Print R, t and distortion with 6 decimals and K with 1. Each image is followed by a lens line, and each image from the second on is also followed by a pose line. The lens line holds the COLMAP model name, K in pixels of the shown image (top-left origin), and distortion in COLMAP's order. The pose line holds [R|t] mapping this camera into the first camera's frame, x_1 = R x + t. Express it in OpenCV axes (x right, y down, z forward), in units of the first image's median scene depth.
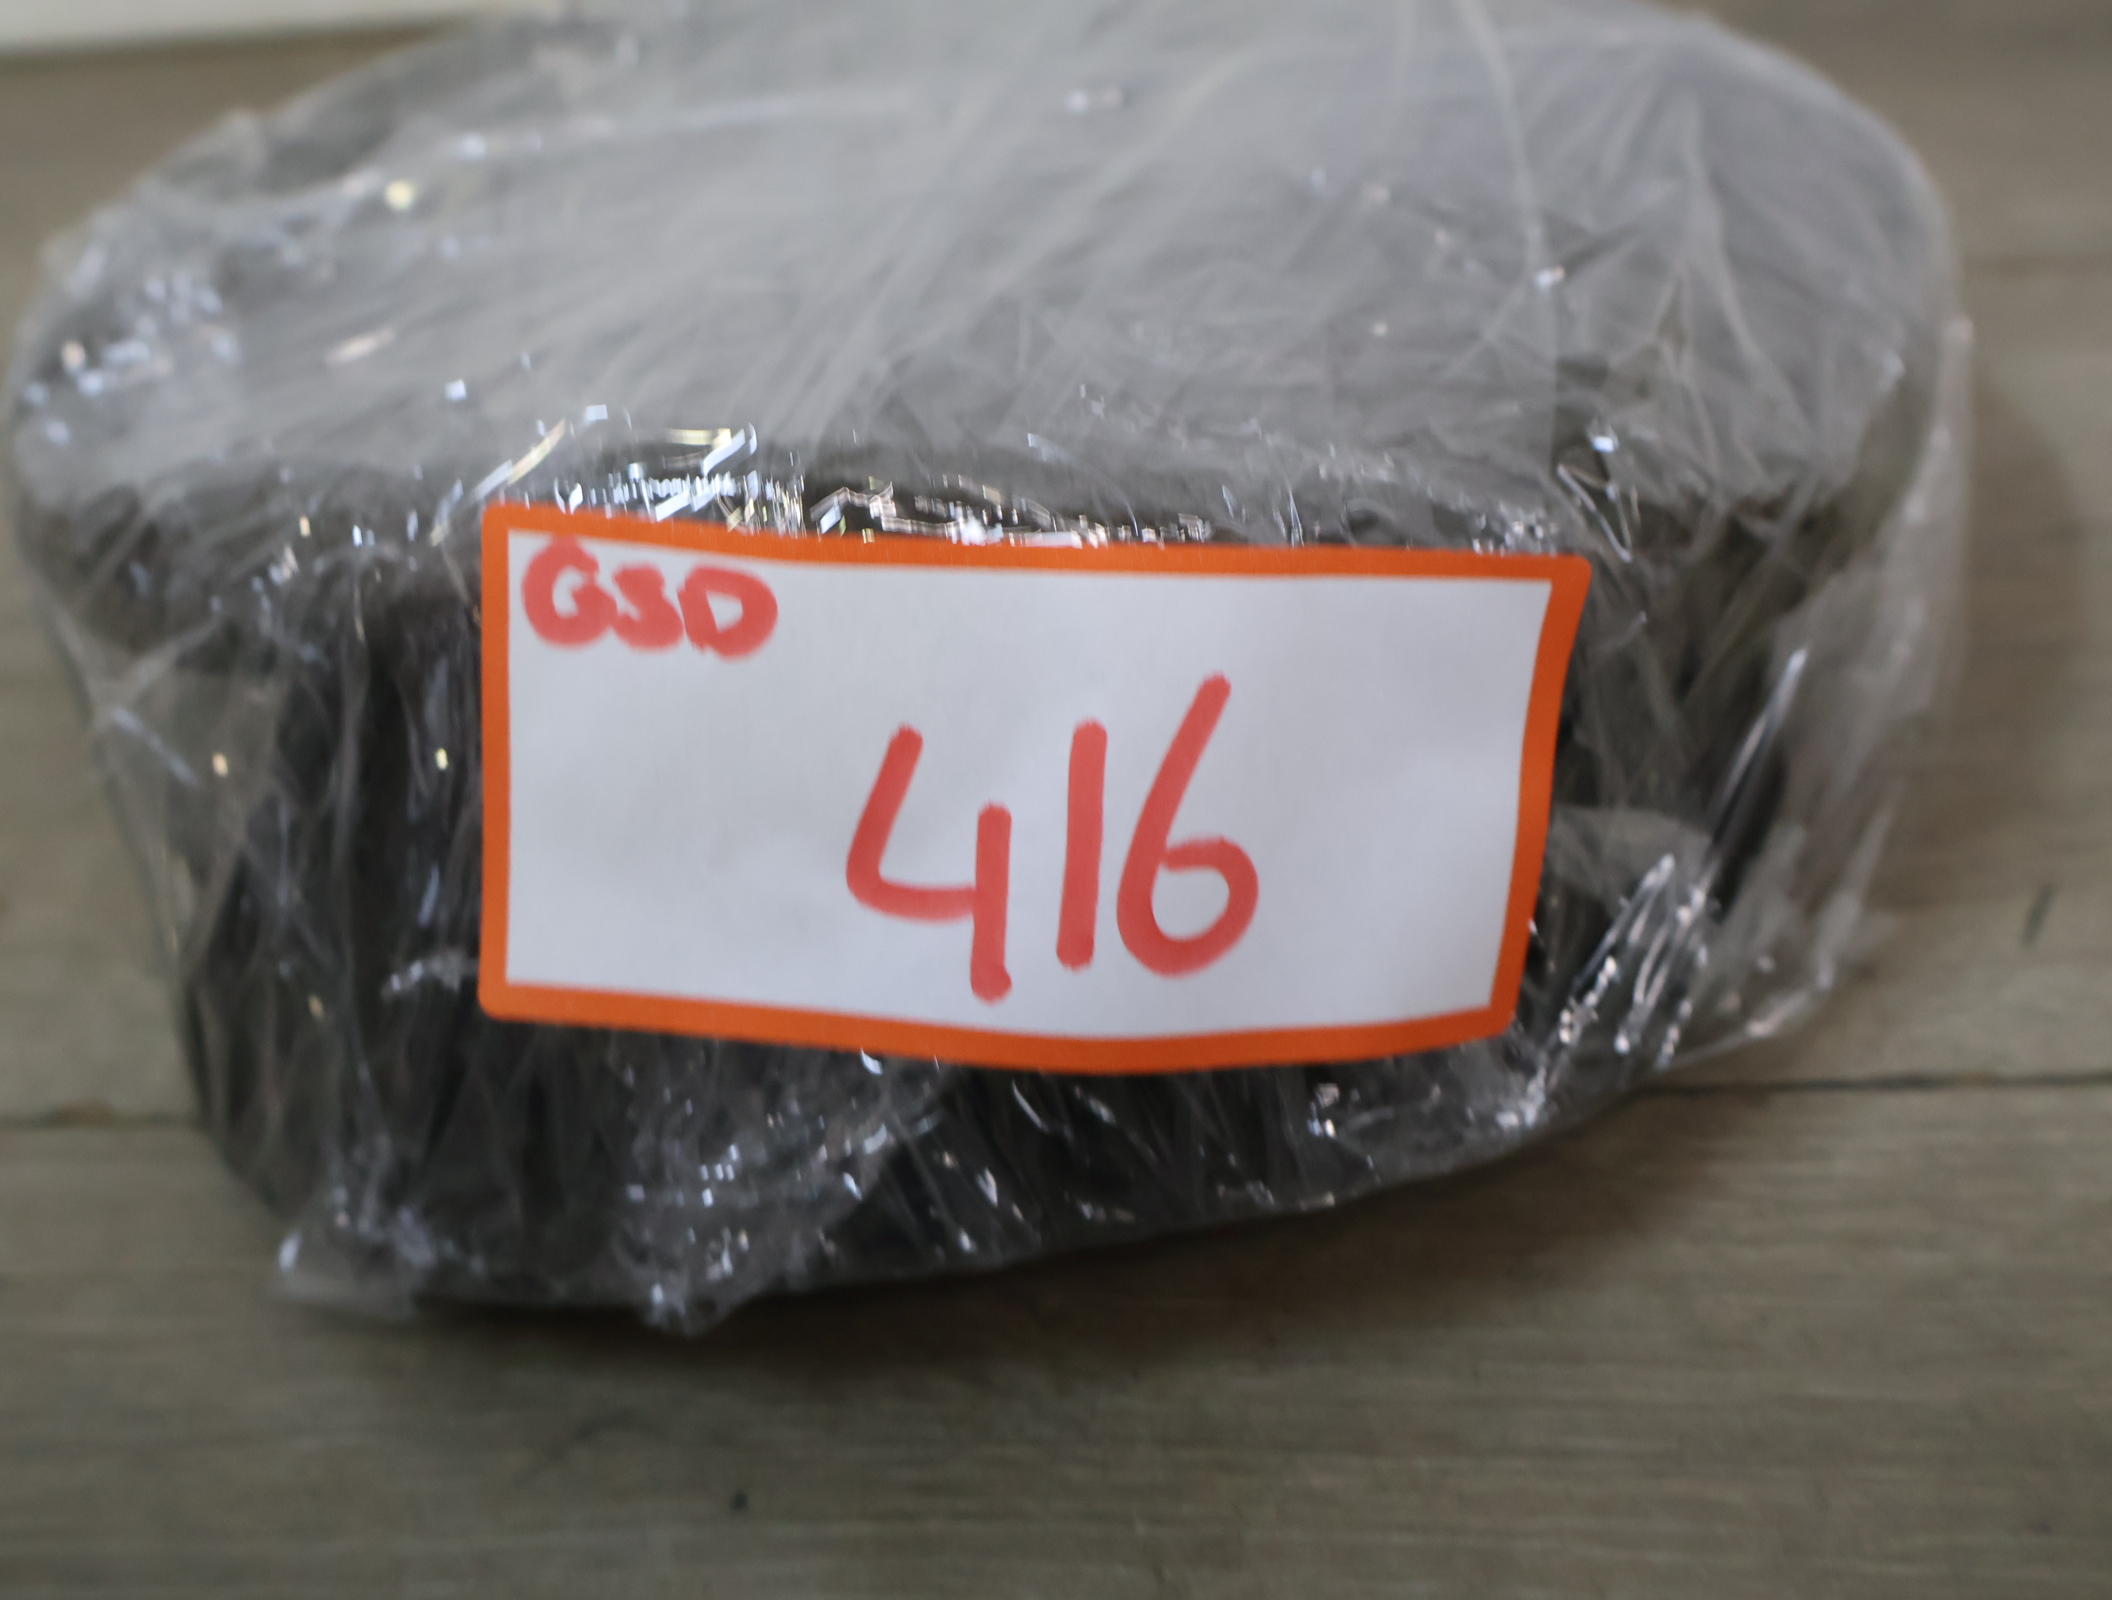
lens RADIAL K [[2589.1, 0, 1056.0], [0, 2589.1, 800.0], [0, 0, 1]] dist [0.020833, 0.008136]
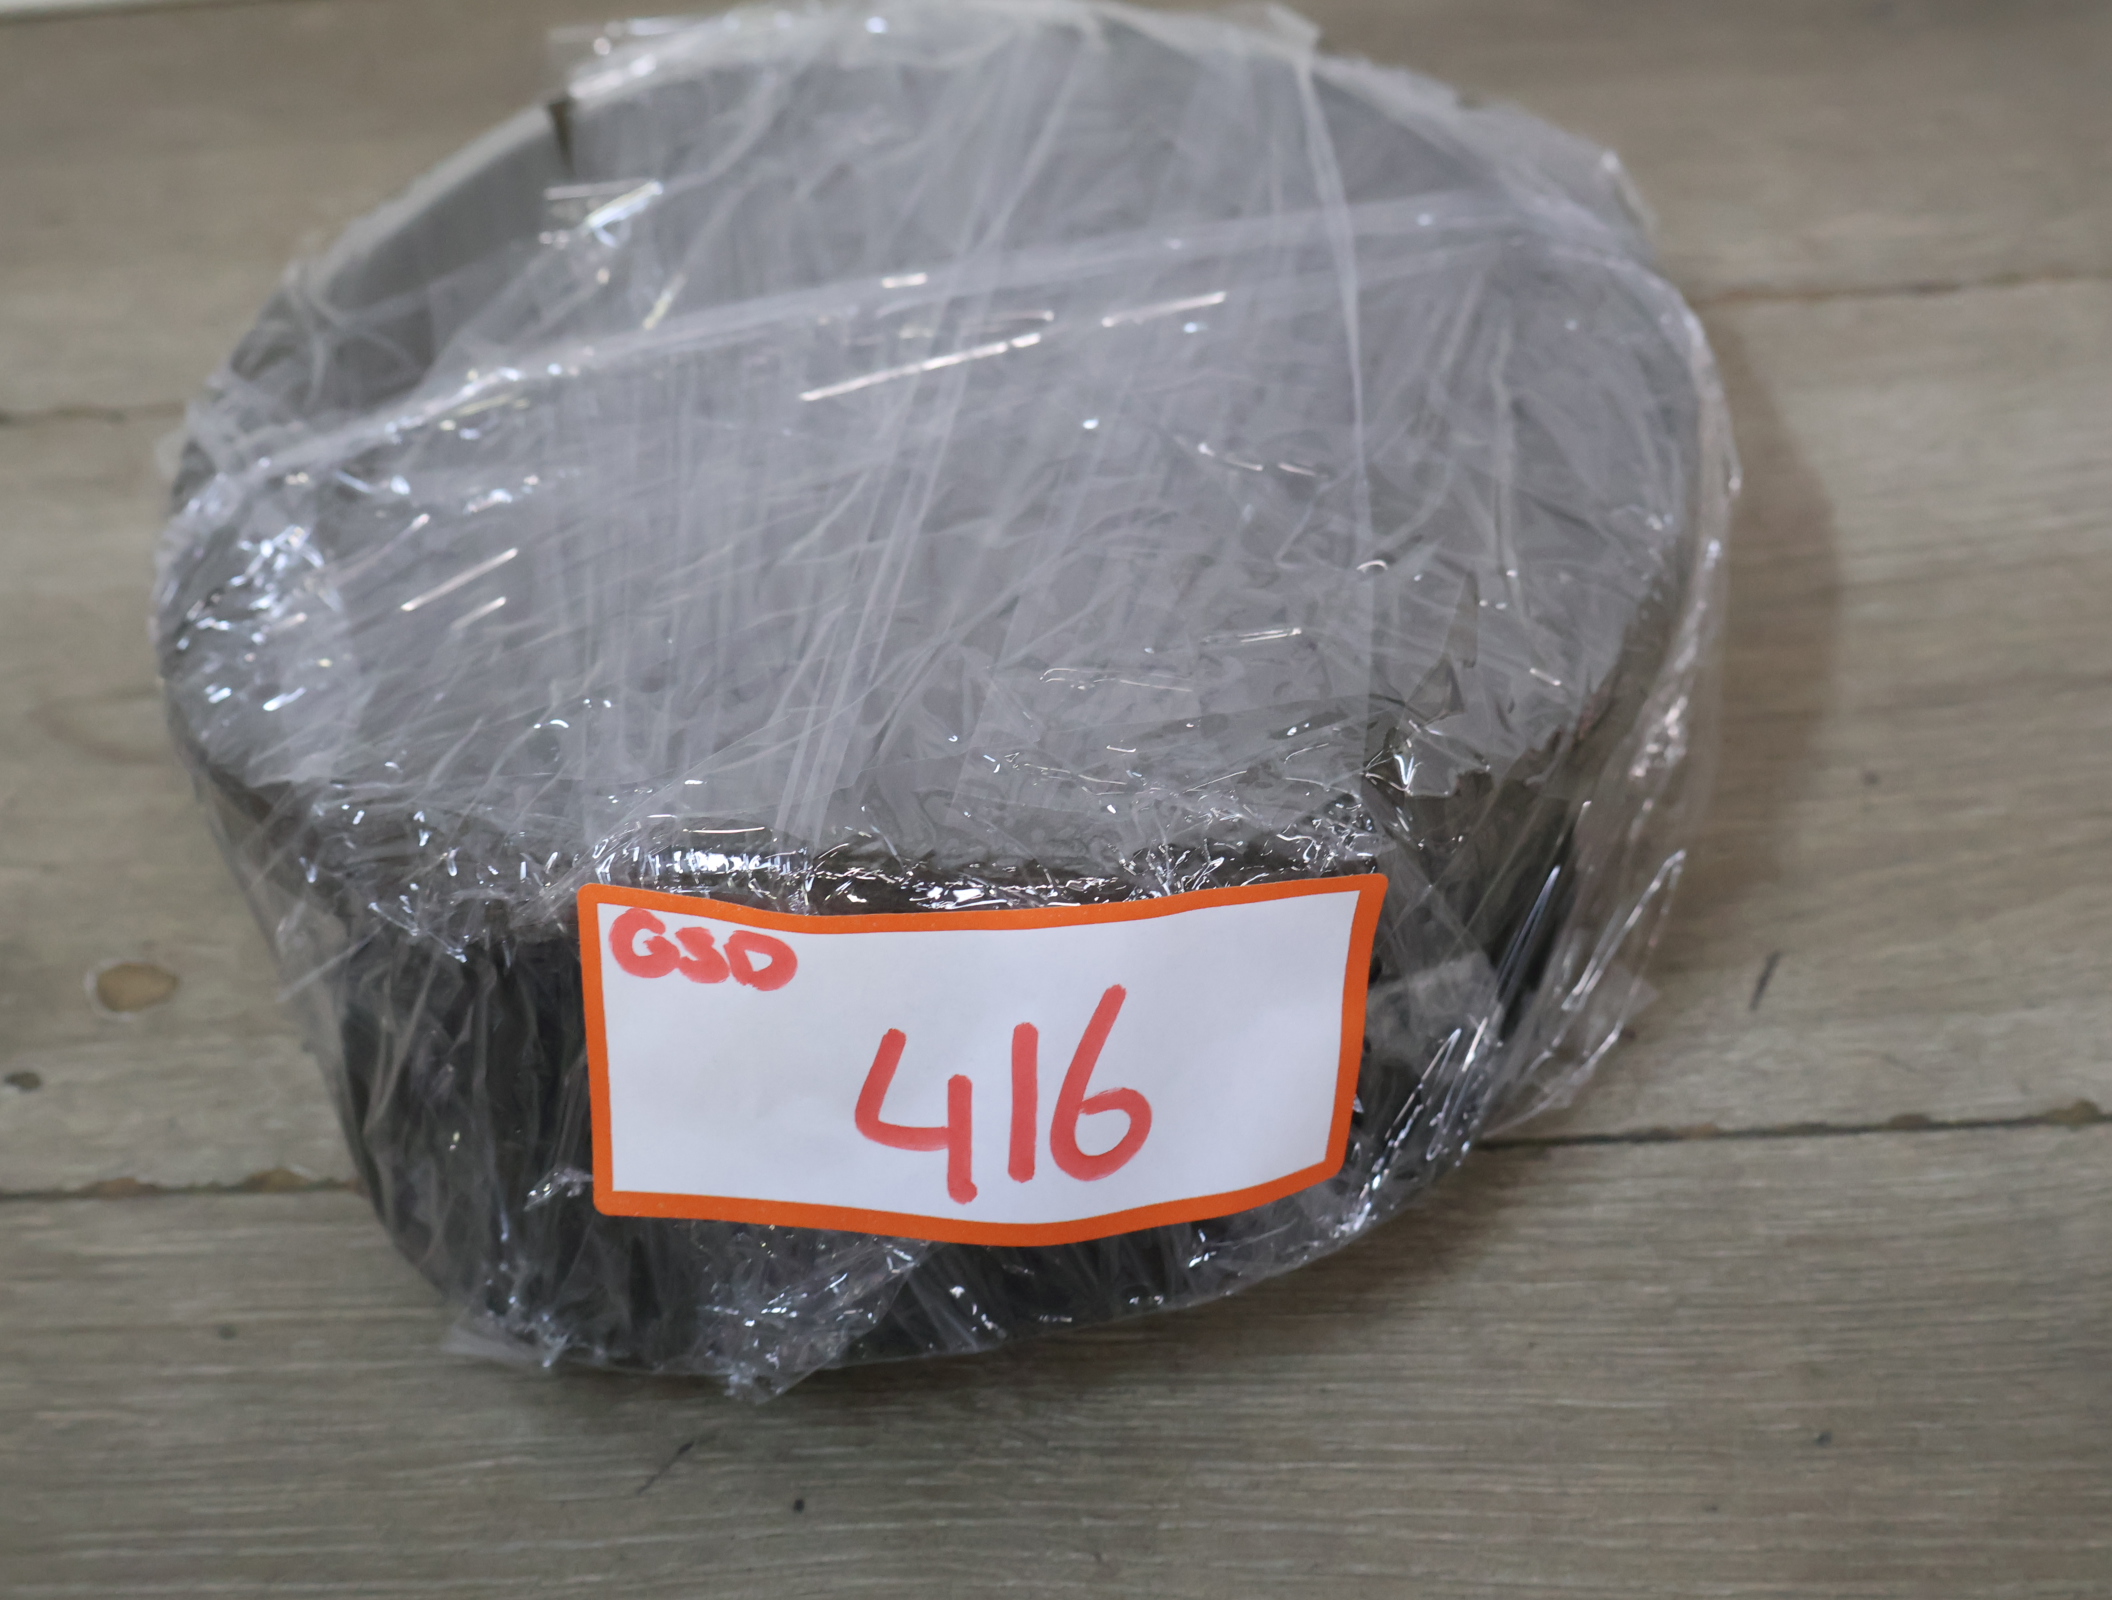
lens RADIAL K [[2626.0, 0, 1056.0], [0, 2626.0, 800.0], [0, 0, 1]] dist [0.020967, 0.022048]
pose [[0.999216, -0.039111, 0.006074, 0.023411], [0.037177, 0.980093, 0.195029, -0.385152], [-0.013581, -0.194651, 0.980779, -0.330127]]
